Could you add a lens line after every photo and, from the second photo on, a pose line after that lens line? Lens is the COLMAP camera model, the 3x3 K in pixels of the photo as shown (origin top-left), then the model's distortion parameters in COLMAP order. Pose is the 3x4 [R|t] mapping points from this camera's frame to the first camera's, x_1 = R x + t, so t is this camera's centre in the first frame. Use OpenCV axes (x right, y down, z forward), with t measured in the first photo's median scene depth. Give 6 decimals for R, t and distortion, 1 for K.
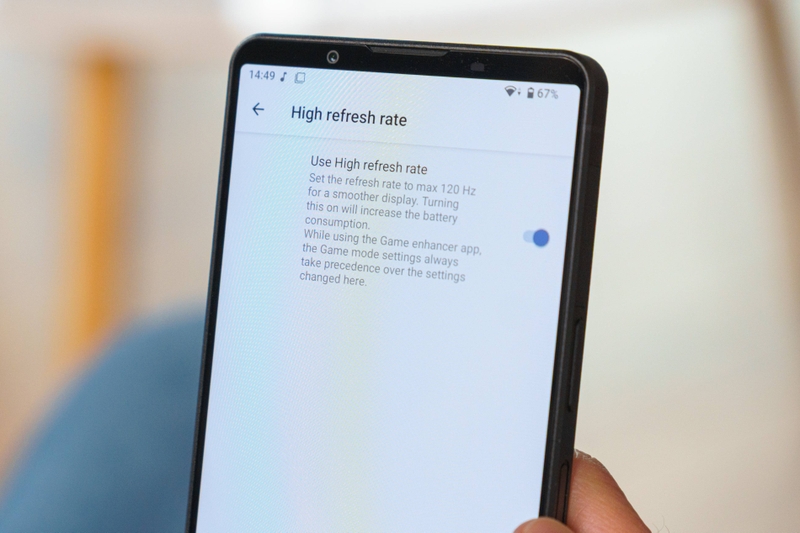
lens RADIAL K [[2423.8, 0, 400.1], [0, 2423.8, 266.7], [0, 0, 1]] dist [-0.721703, 0.000000]
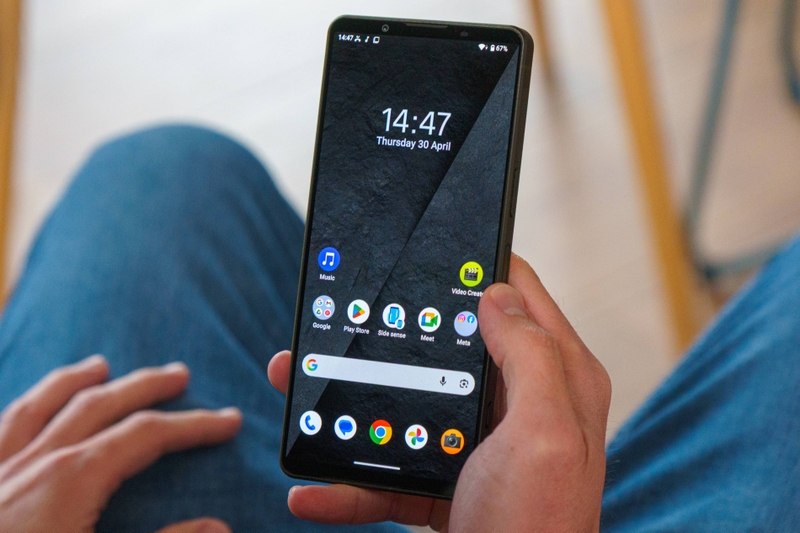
lens RADIAL K [[2423.8, 0, 398.6], [0, 2423.8, 264.7], [0, 0, 1]] dist [-0.721703, 0.000000]
pose [[0.999680, 0.002031, 0.025224, -0.050200], [-0.002355, 0.999915, 0.012806, 0.058679], [-0.025196, -0.012861, 0.999600, -0.701548]]
